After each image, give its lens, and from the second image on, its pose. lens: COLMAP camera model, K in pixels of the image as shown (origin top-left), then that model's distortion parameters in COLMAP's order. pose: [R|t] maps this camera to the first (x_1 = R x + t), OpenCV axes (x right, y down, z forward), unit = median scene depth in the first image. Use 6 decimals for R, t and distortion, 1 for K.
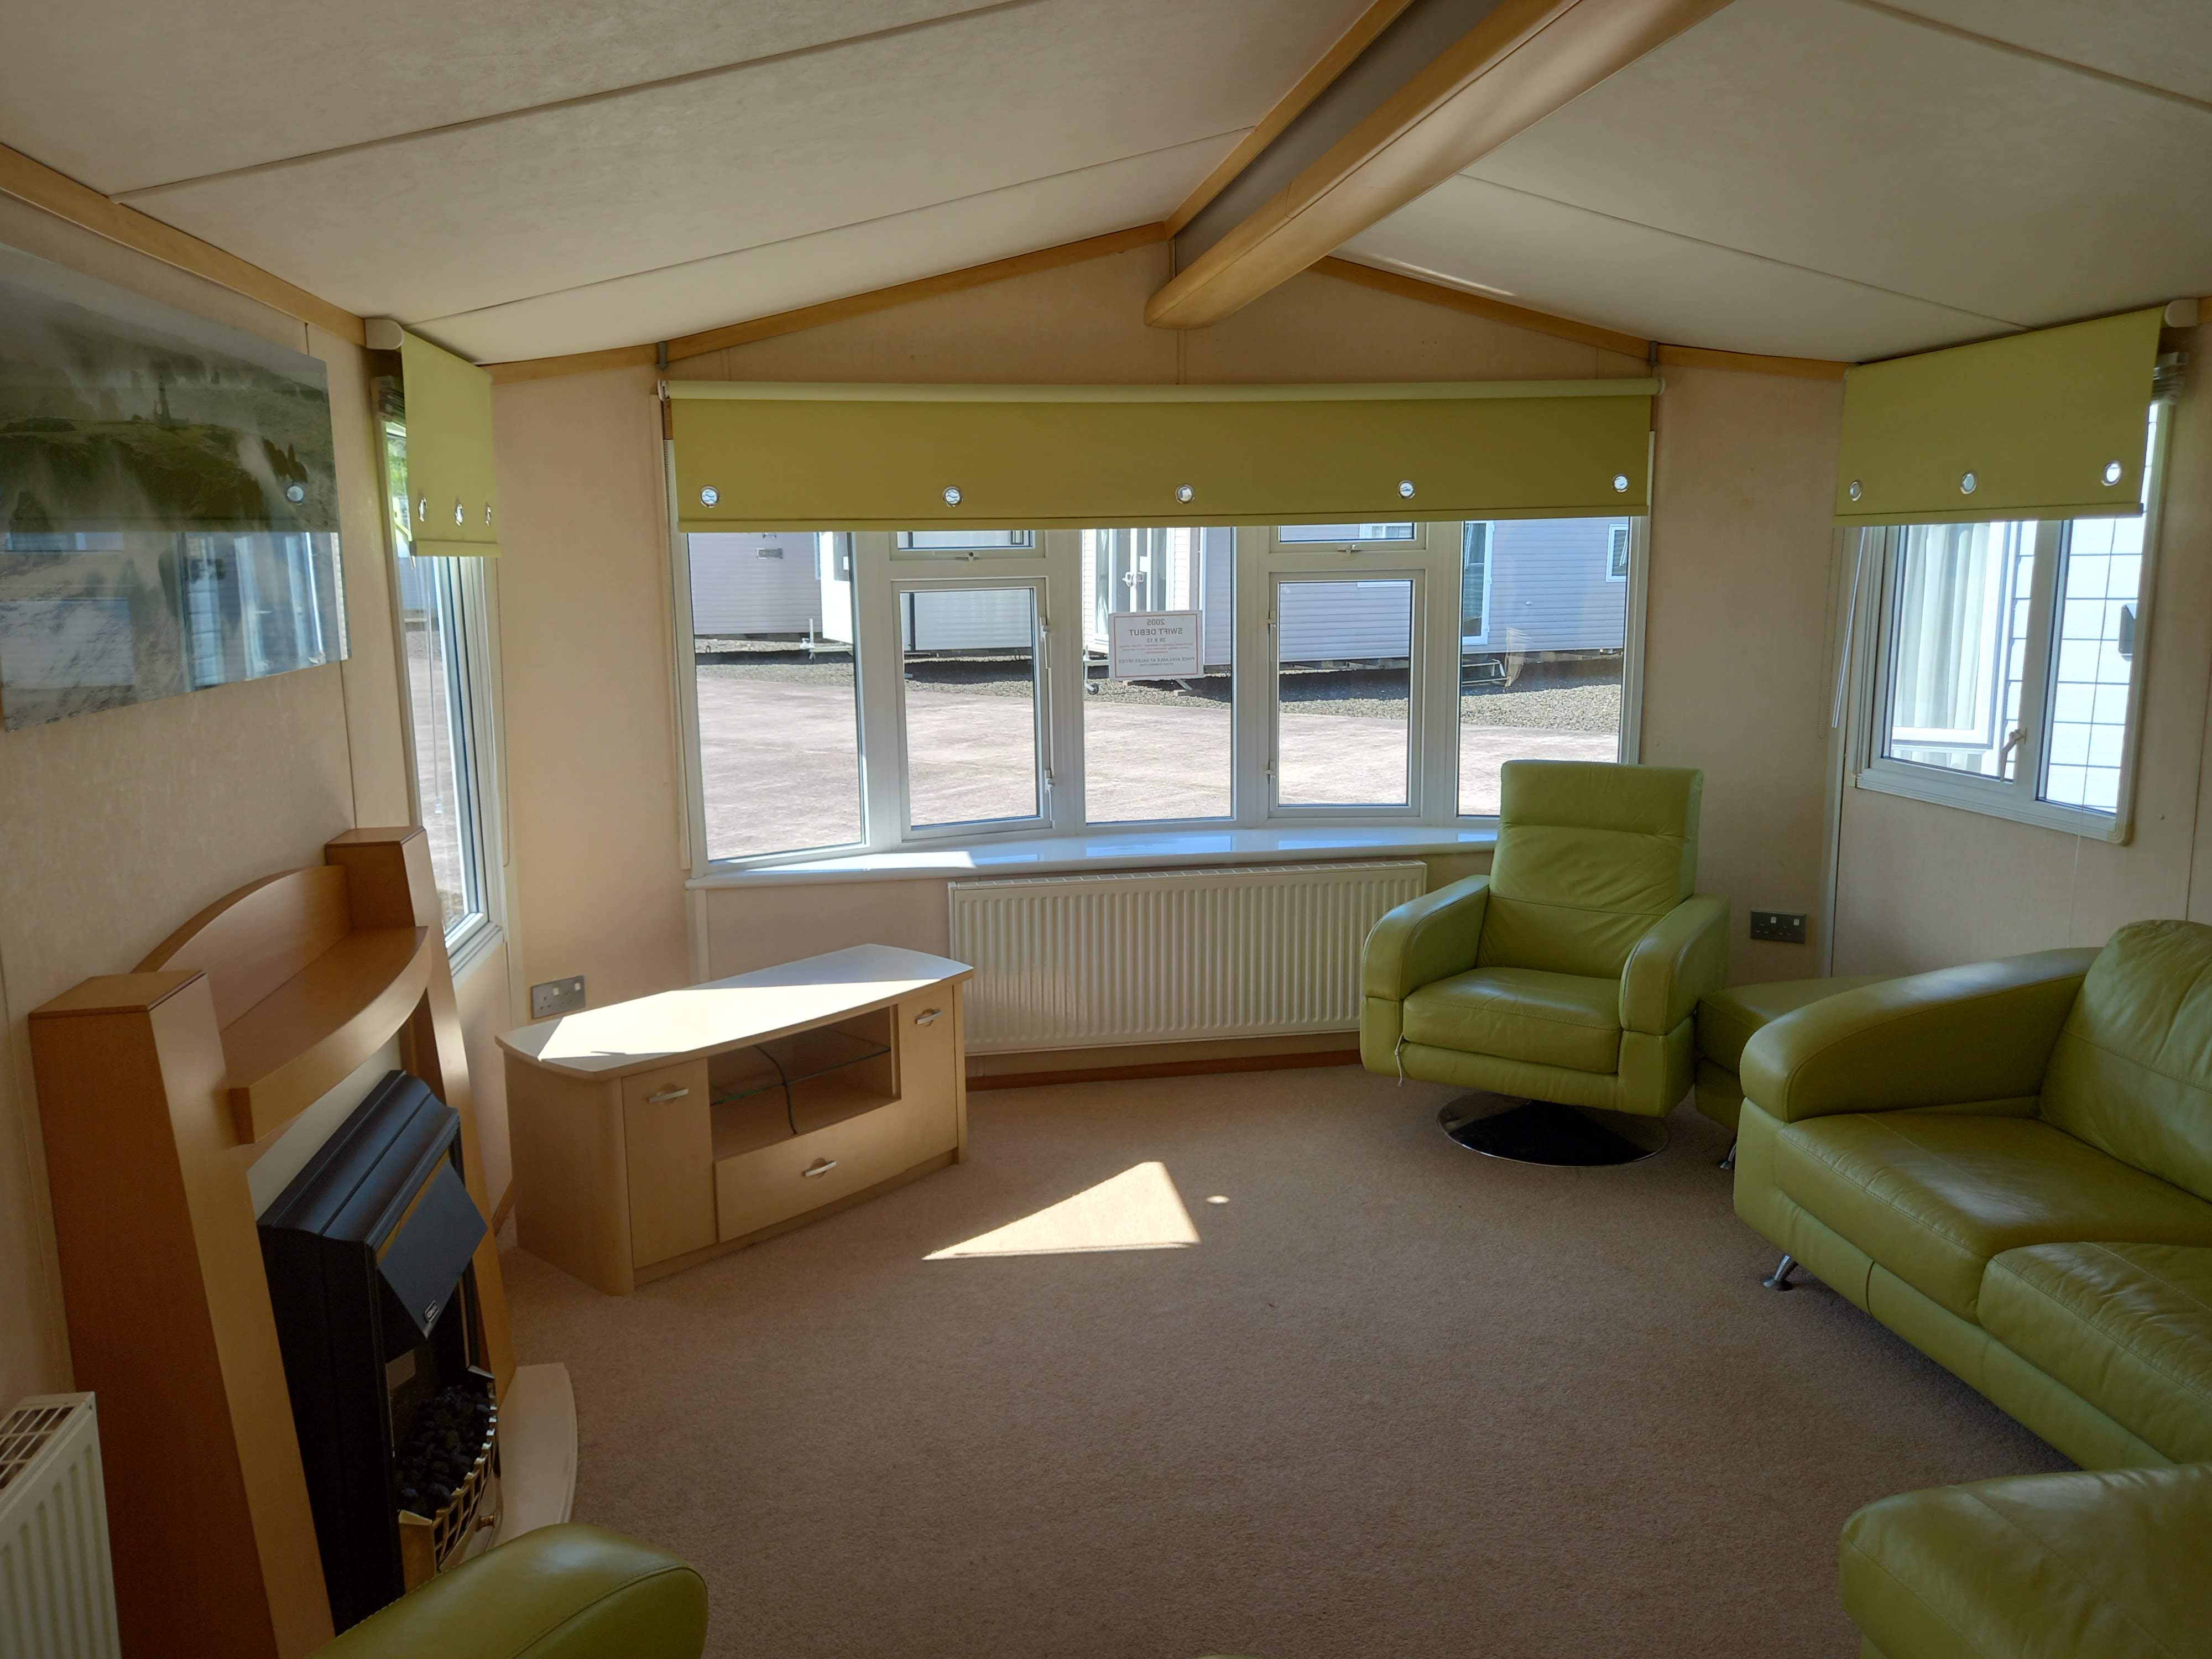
lens RADIAL K [[1605.6, 0, 1113.1], [0, 1605.6, 835.7], [0, 0, 1]] dist [0.086248, -0.082841]
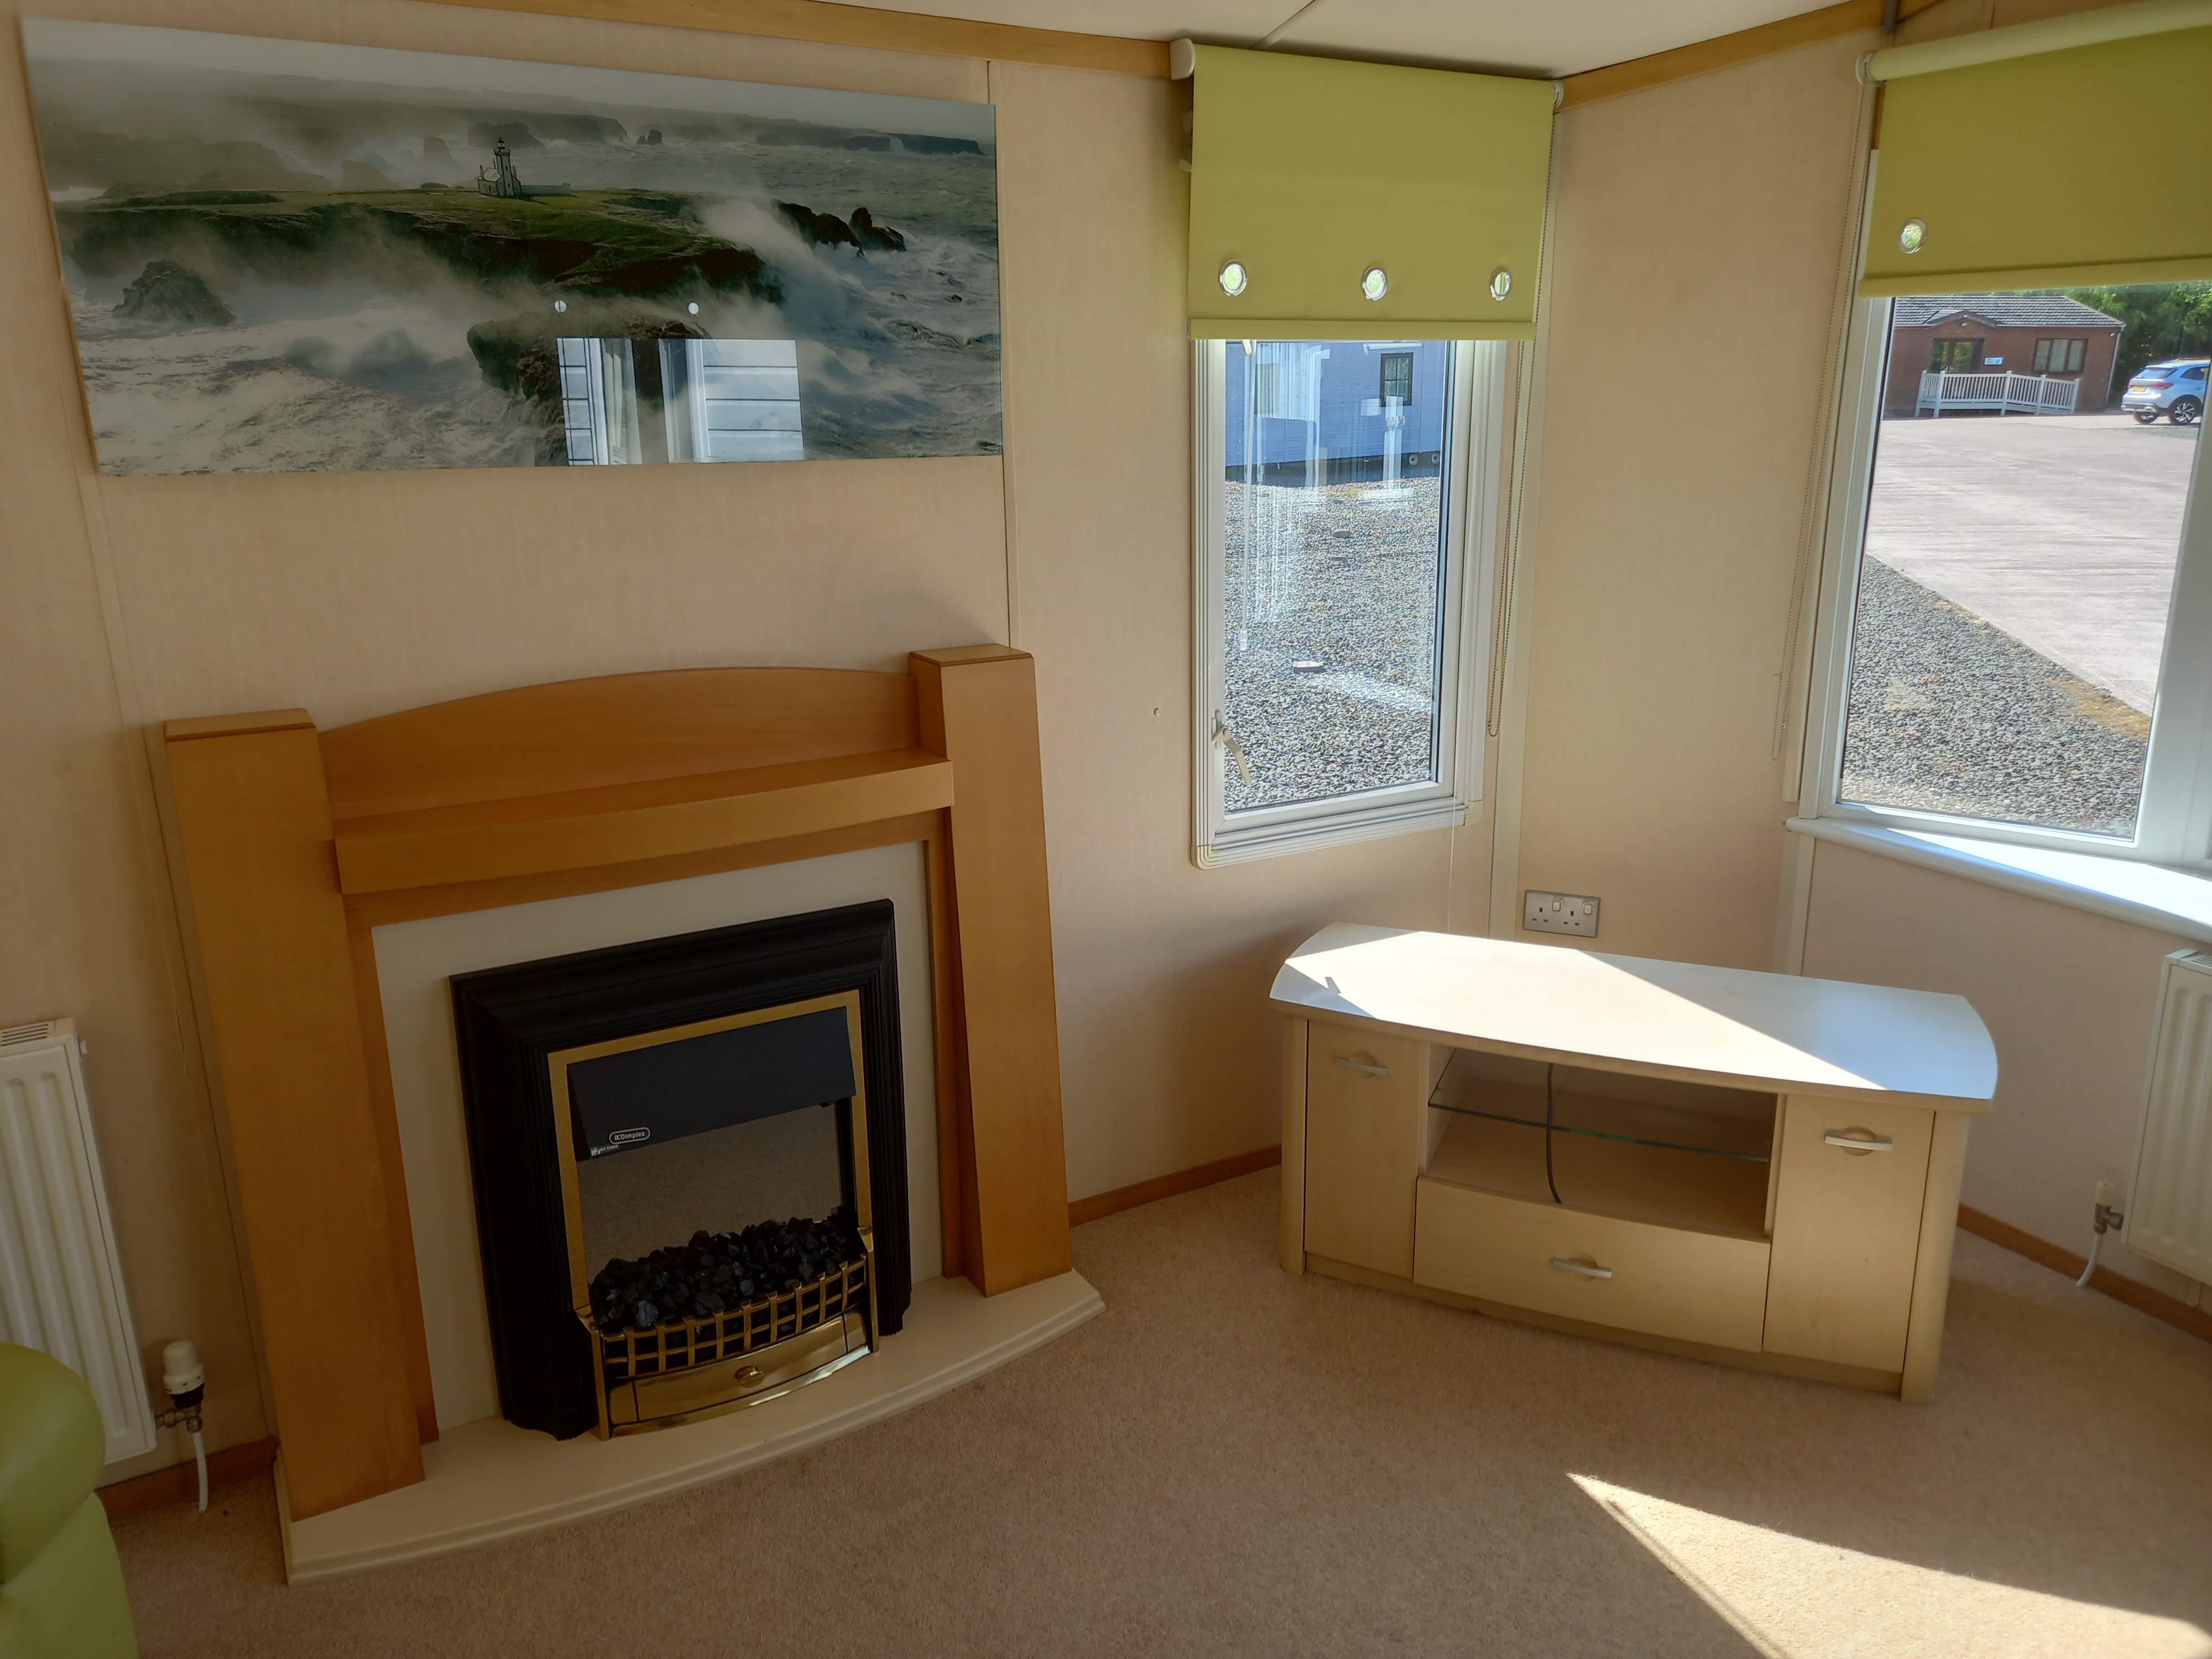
lens RADIAL K [[1605.6, 0, 1113.1], [0, 1605.6, 835.7], [0, 0, 1]] dist [0.086248, -0.082841]
pose [[0.355977, 0.267661, -0.895342, 0.299028], [-0.162791, 0.961215, 0.222630, -0.084042], [0.920206, 0.066502, 0.385743, 0.531549]]
